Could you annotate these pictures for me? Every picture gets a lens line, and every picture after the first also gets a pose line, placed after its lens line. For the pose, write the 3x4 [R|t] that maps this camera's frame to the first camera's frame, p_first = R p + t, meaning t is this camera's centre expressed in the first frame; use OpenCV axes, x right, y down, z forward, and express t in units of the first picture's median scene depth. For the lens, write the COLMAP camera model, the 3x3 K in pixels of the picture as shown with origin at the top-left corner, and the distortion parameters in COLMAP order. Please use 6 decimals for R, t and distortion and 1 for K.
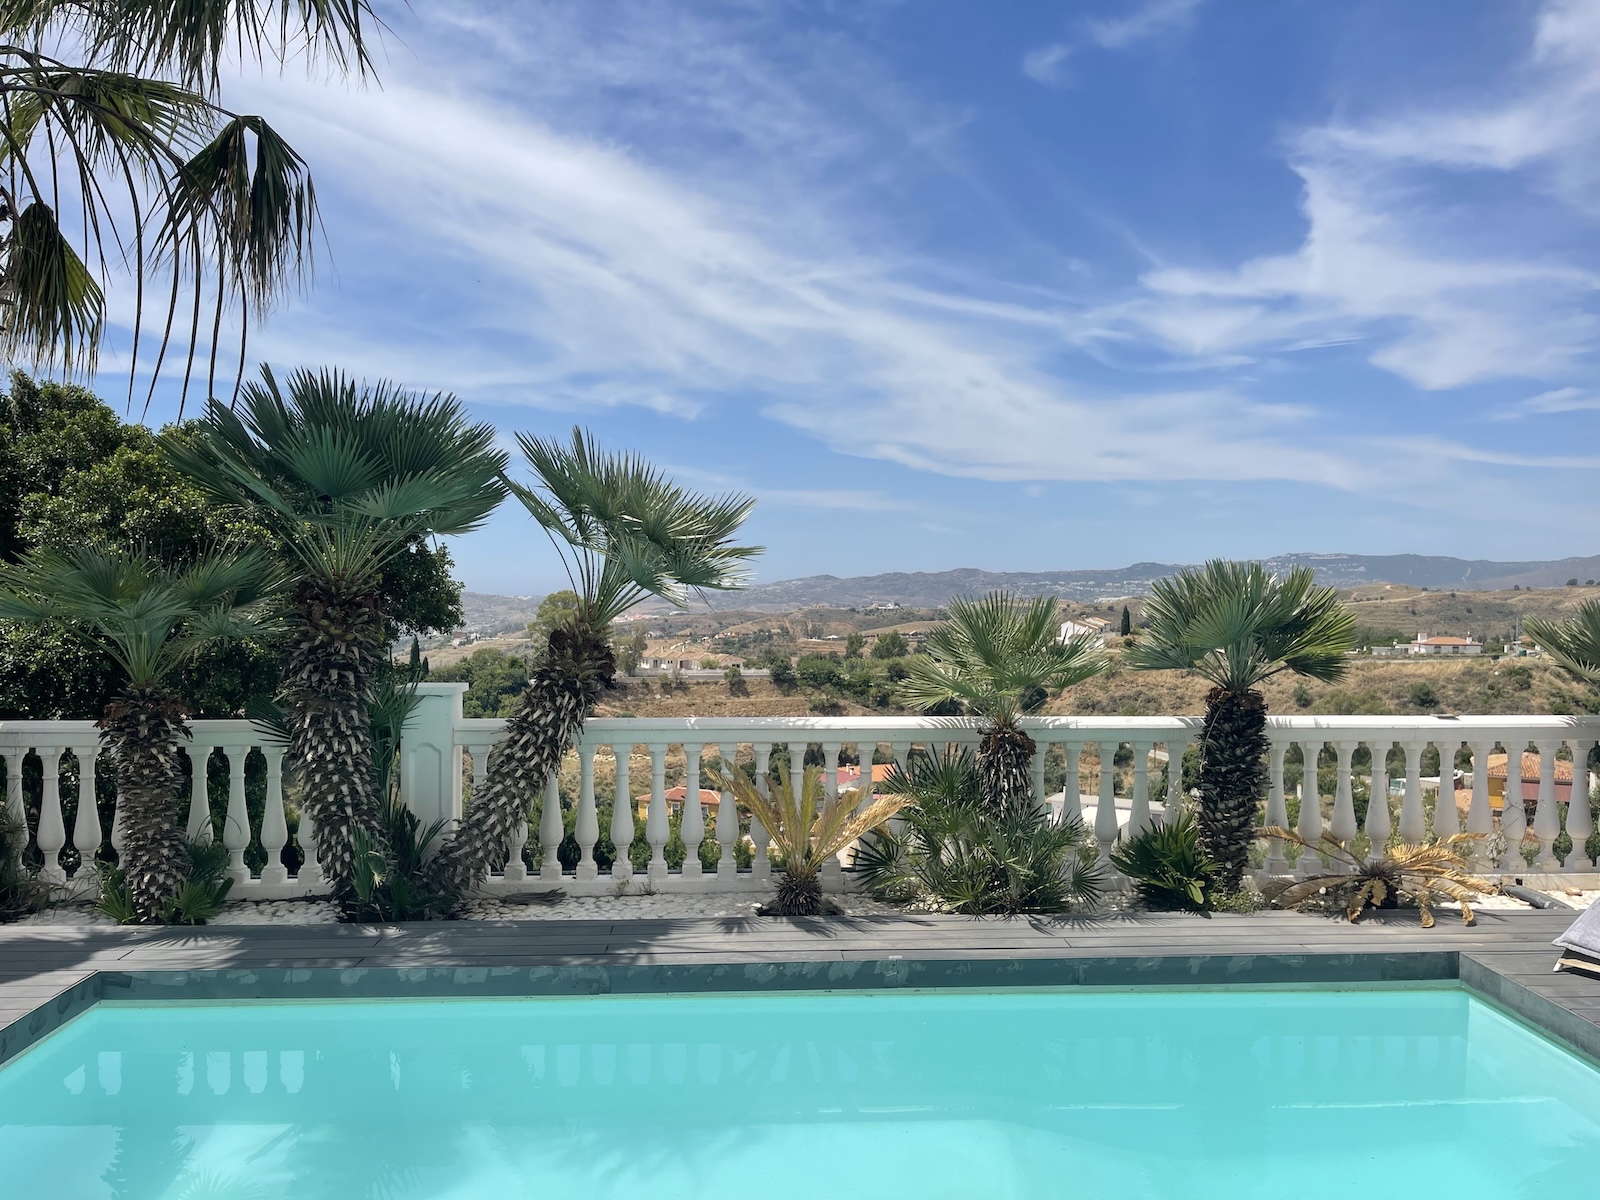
lens RADIAL K [[1206.4, 0, 805.5], [0, 1206.4, 591.8], [0, 0, 1]] dist [0.054675, -0.060135]
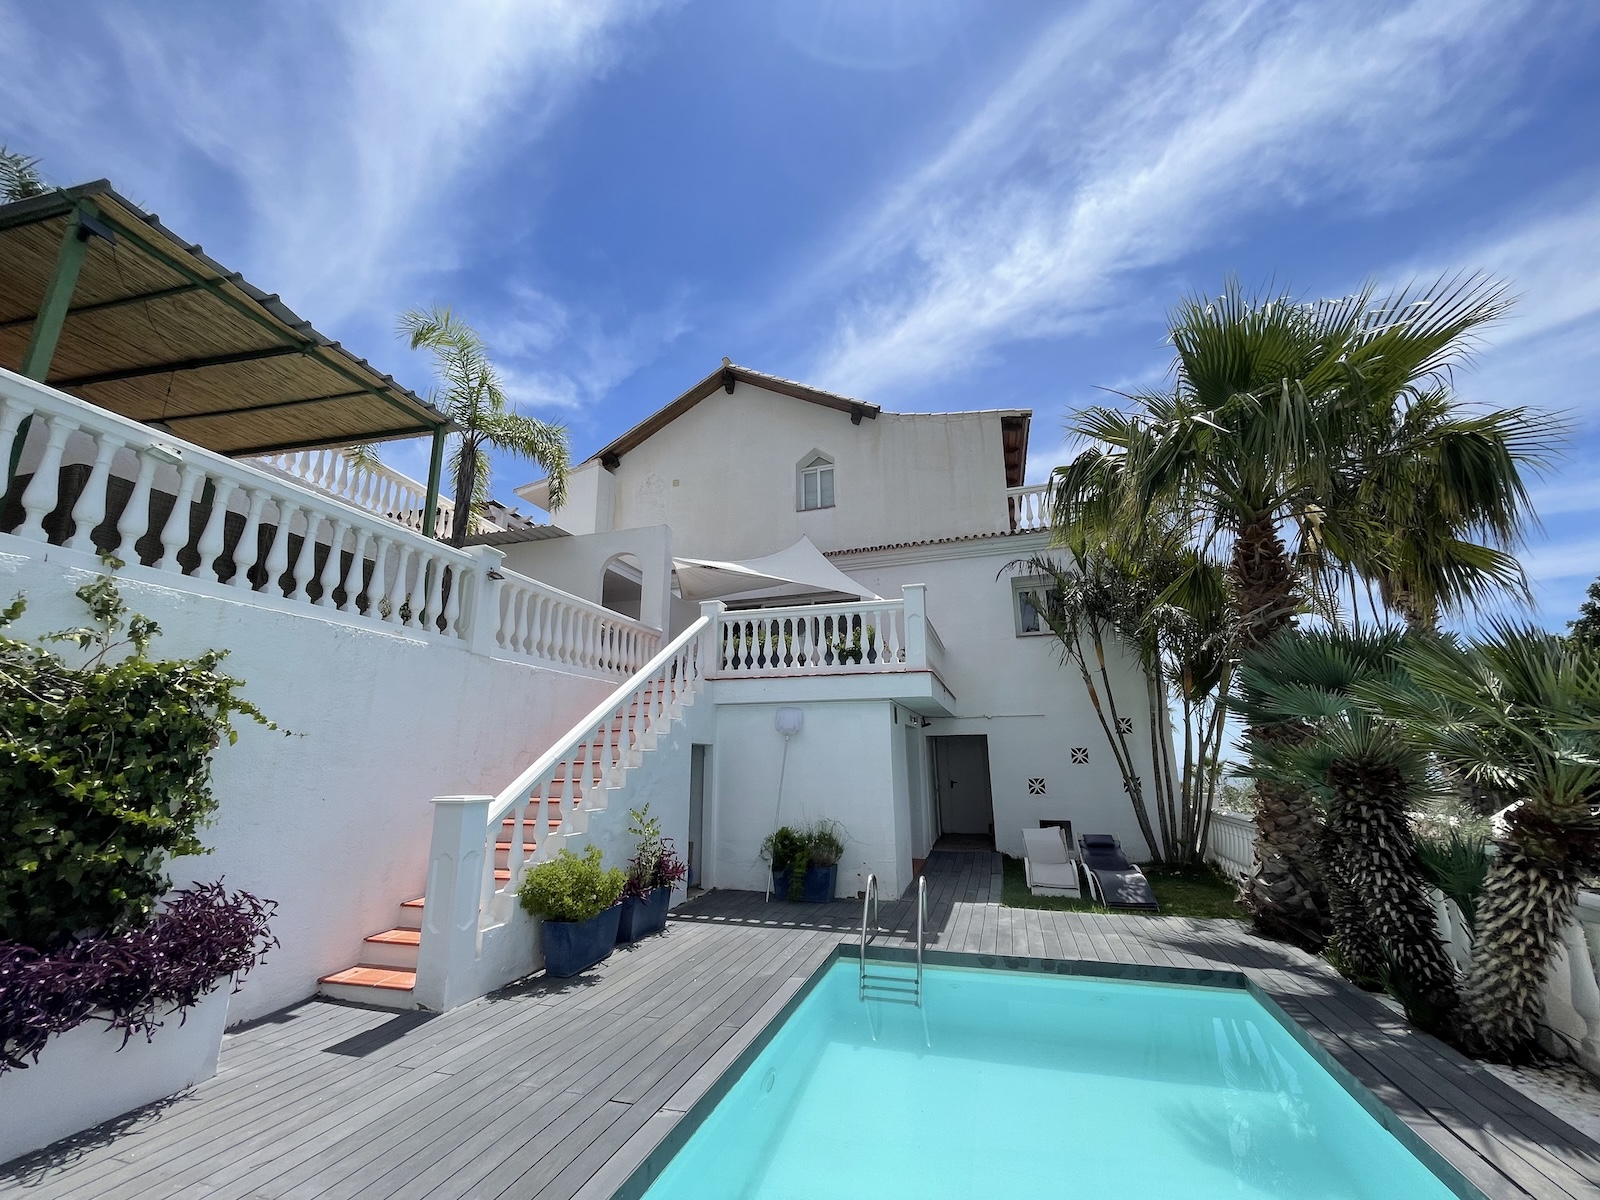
lens RADIAL K [[643.5, 0, 794.0], [0, 643.5, 610.6], [0, 0, 1]] dist [-0.002490, 0.000029]
pose [[-0.343436, -0.214044, -0.914460, 0.534859], [0.002032, 0.973512, -0.228629, -0.006226], [0.939174, -0.080378, -0.333904, 0.564207]]
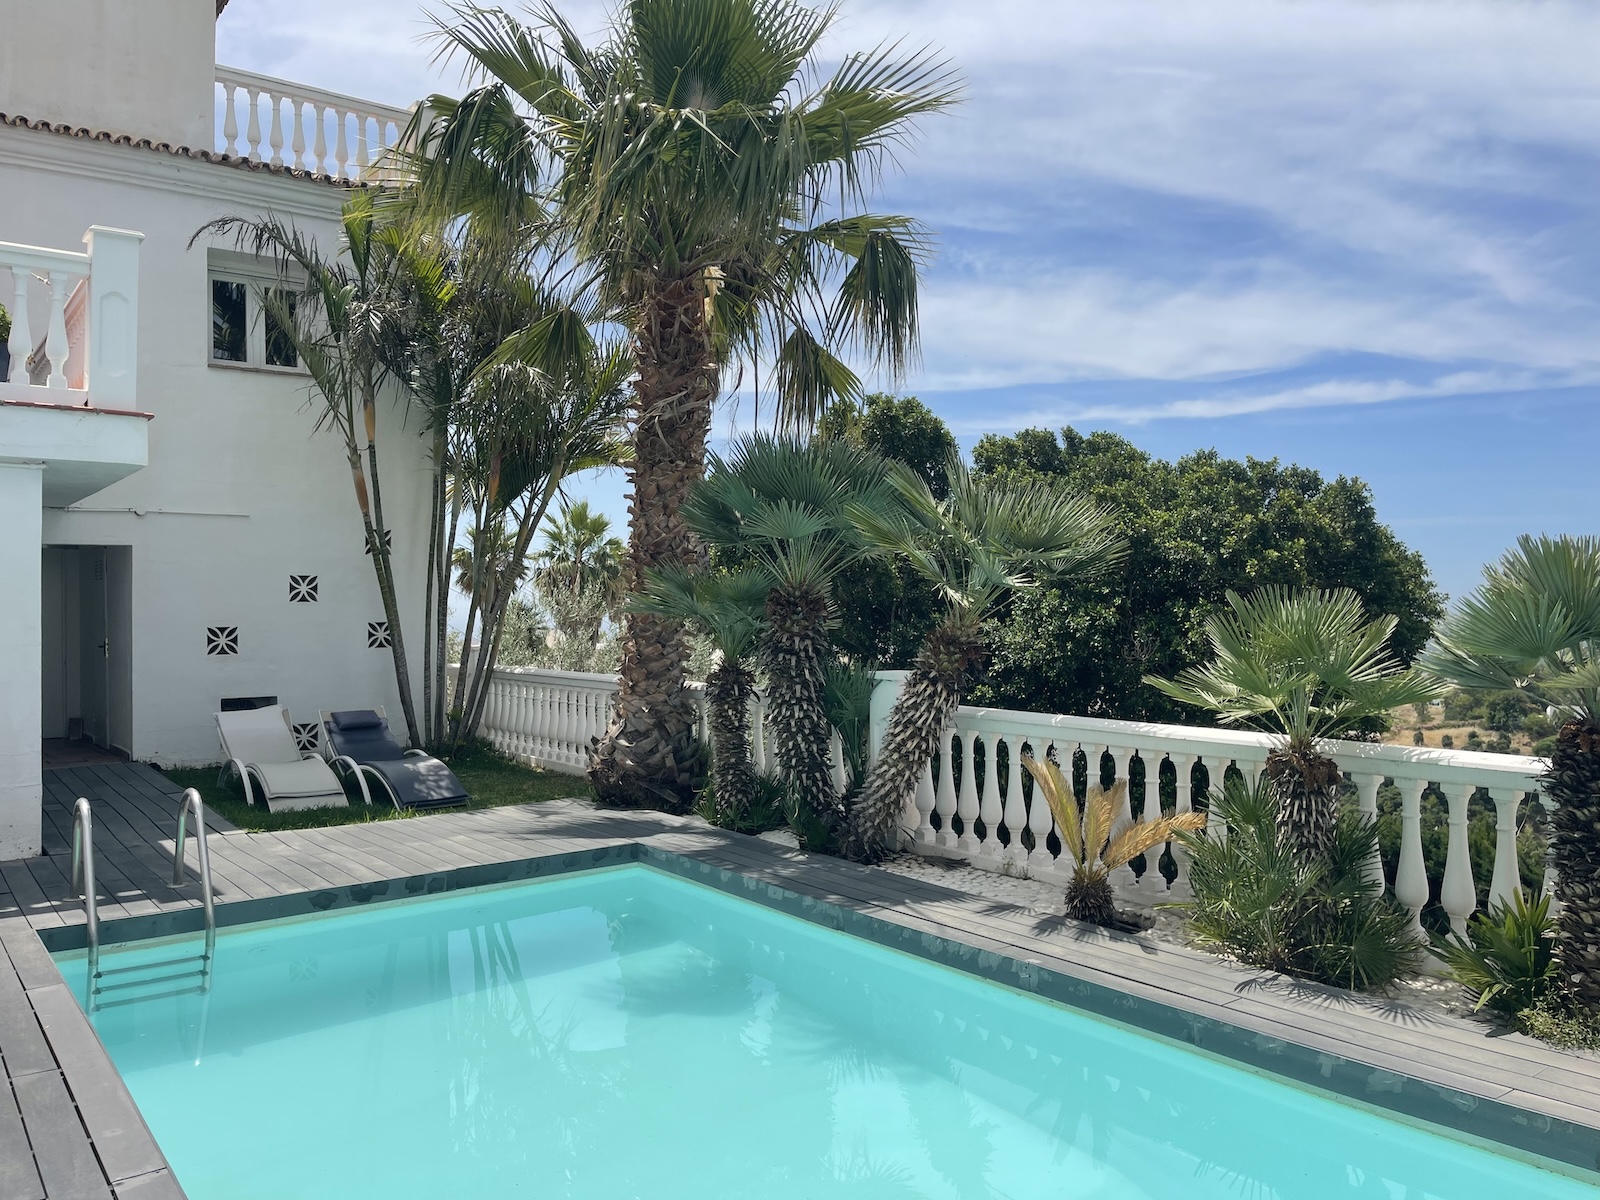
lens RADIAL K [[1206.4, 0, 808.8], [0, 1206.4, 592.0], [0, 0, 1]] dist [0.054675, -0.060135]
pose [[0.577477, -0.013423, -0.816296, 0.618155], [0.001698, 0.999882, -0.015240, 0.014969], [0.816405, 0.007415, 0.577432, 0.228541]]
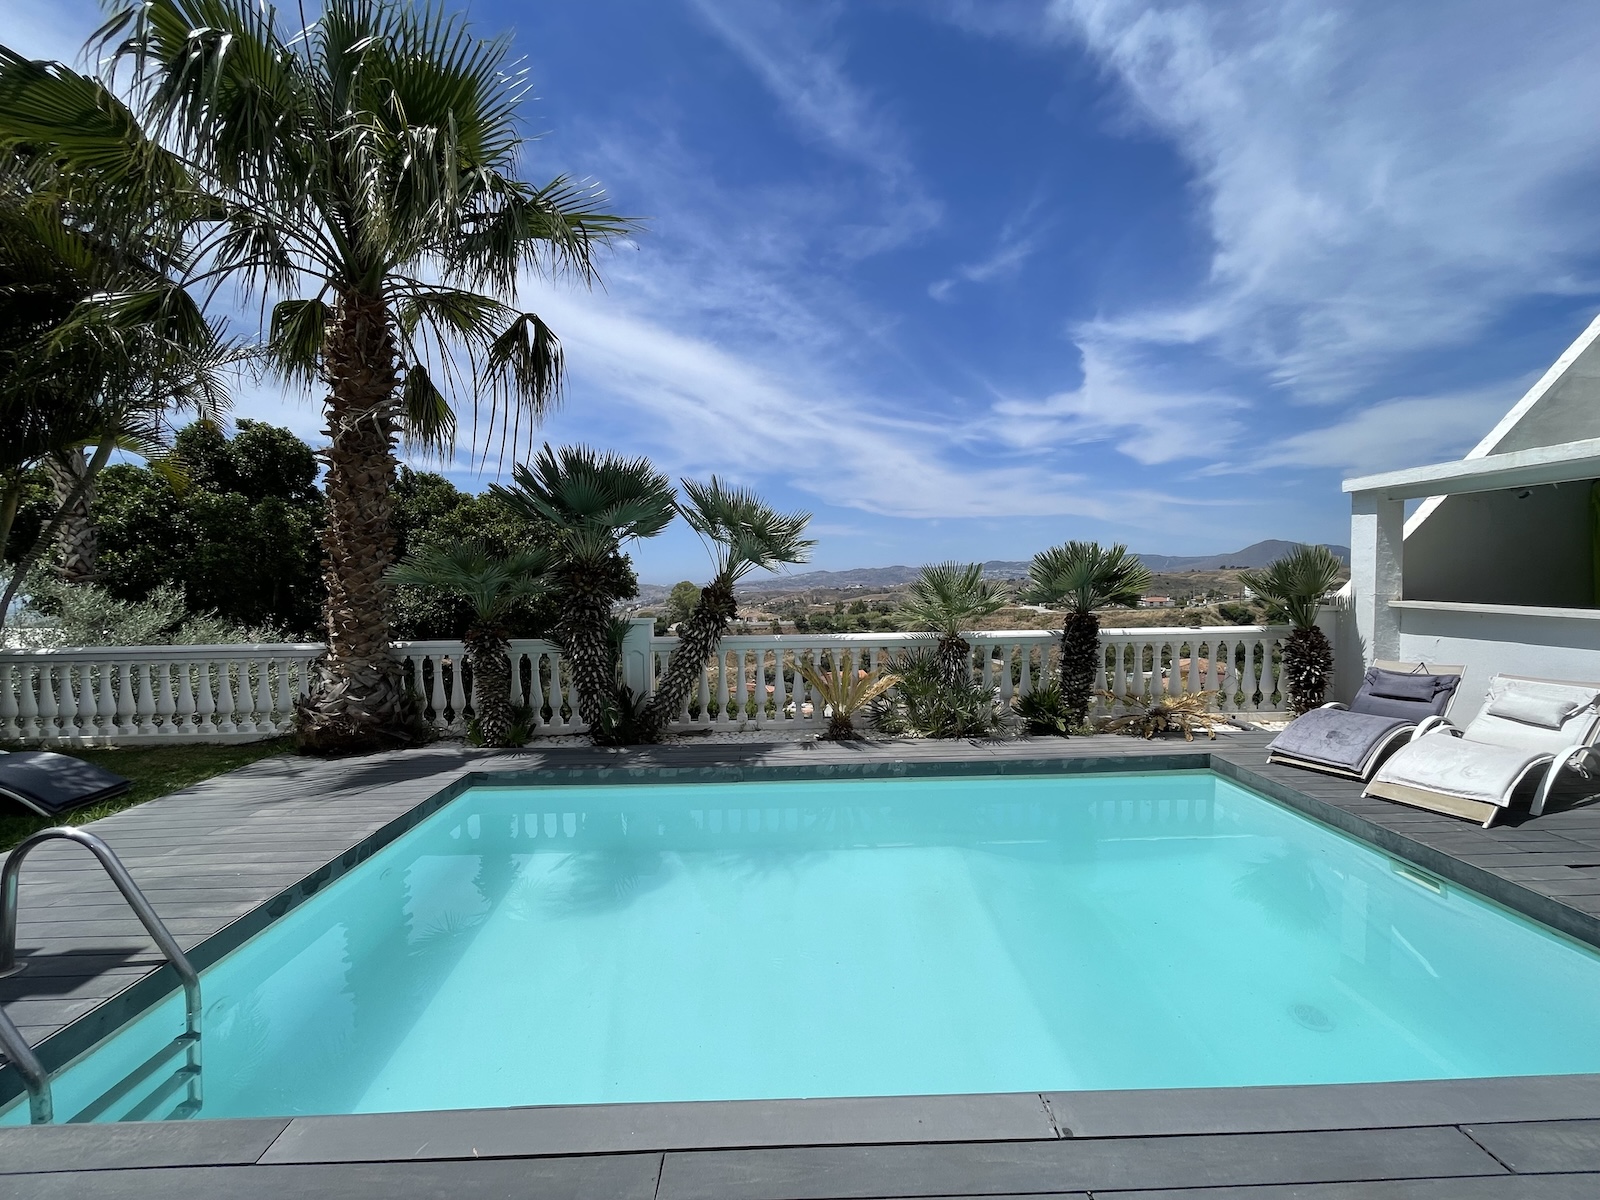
lens RADIAL K [[643.5, 0, 797.0], [0, 643.5, 606.2], [0, 0, 1]] dist [-0.002490, 0.000029]
pose [[0.999525, -0.016316, -0.026129, -0.040118], [0.017373, 0.999018, 0.040756, 0.021649], [0.025438, -0.041190, 0.998827, 0.033186]]
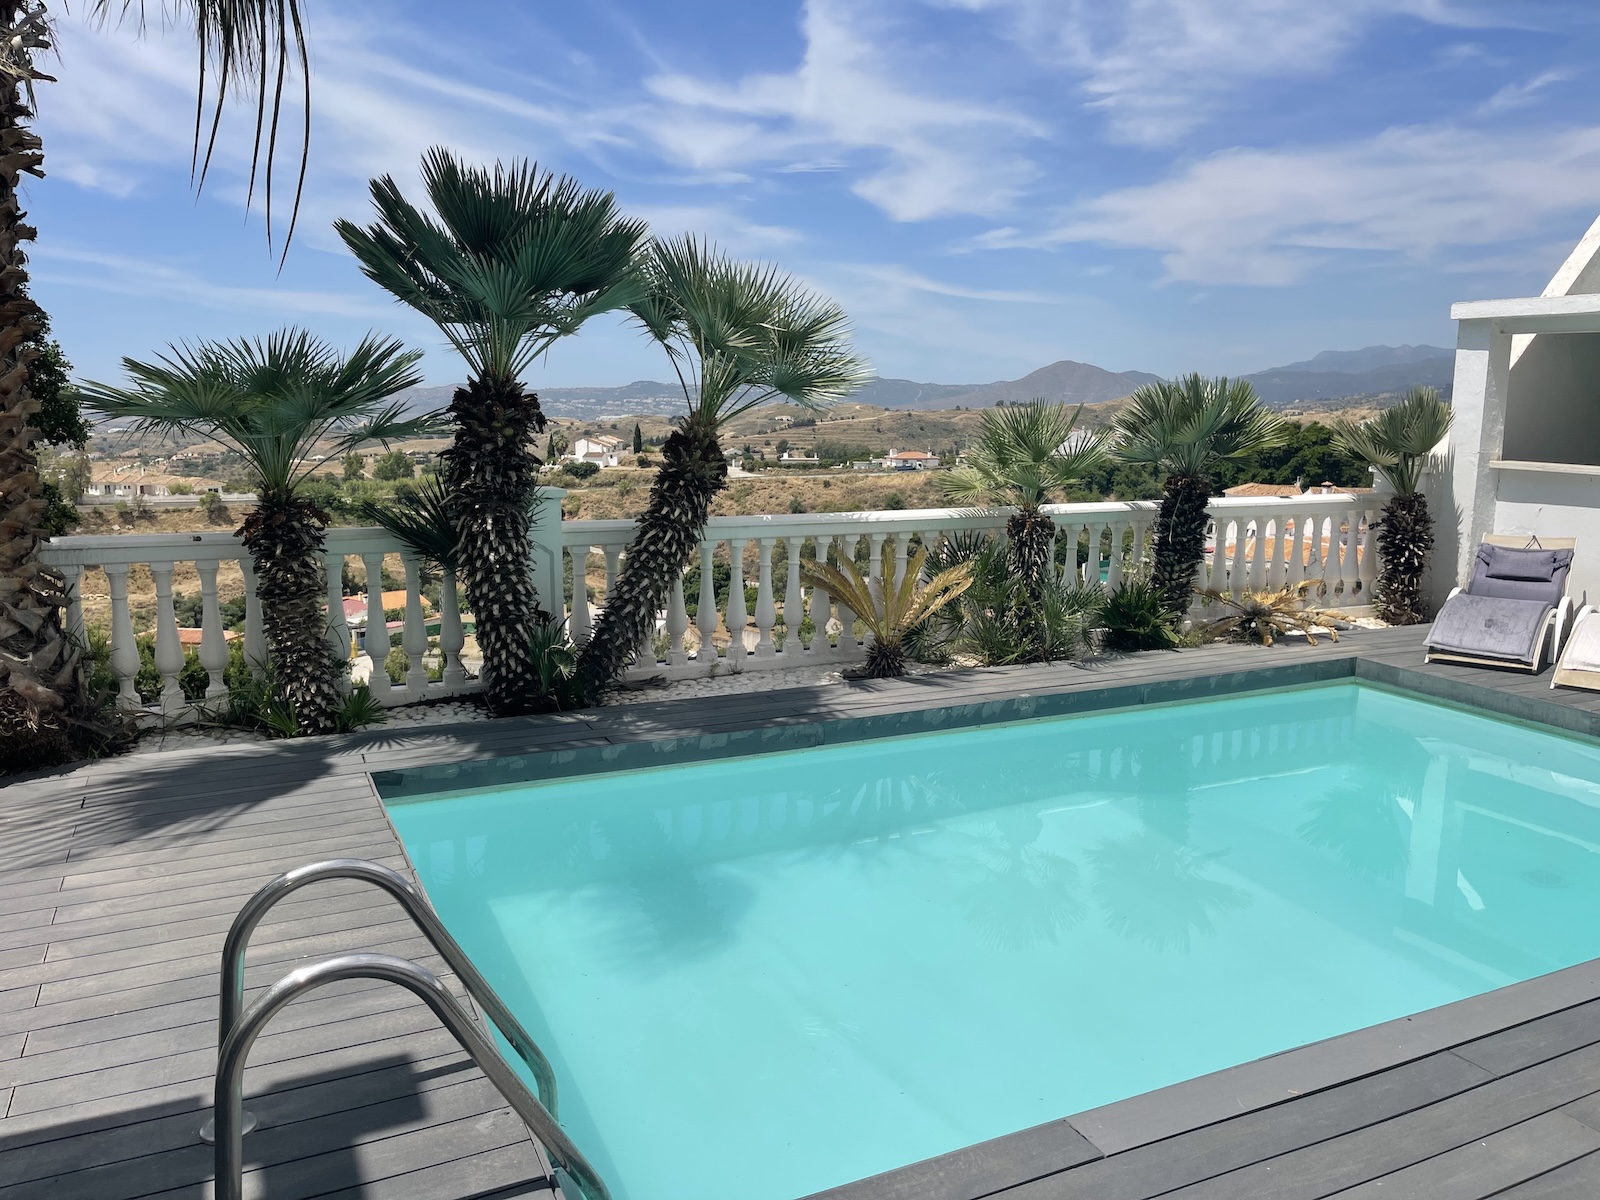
lens RADIAL K [[1206.4, 0, 798.0], [0, 1206.4, 617.5], [0, 0, 1]] dist [0.054675, -0.060135]
pose [[0.921462, -0.061103, 0.383633, -0.489963], [-0.004705, 0.985724, 0.168301, 0.011948], [-0.388440, -0.156888, 0.908020, -0.018924]]
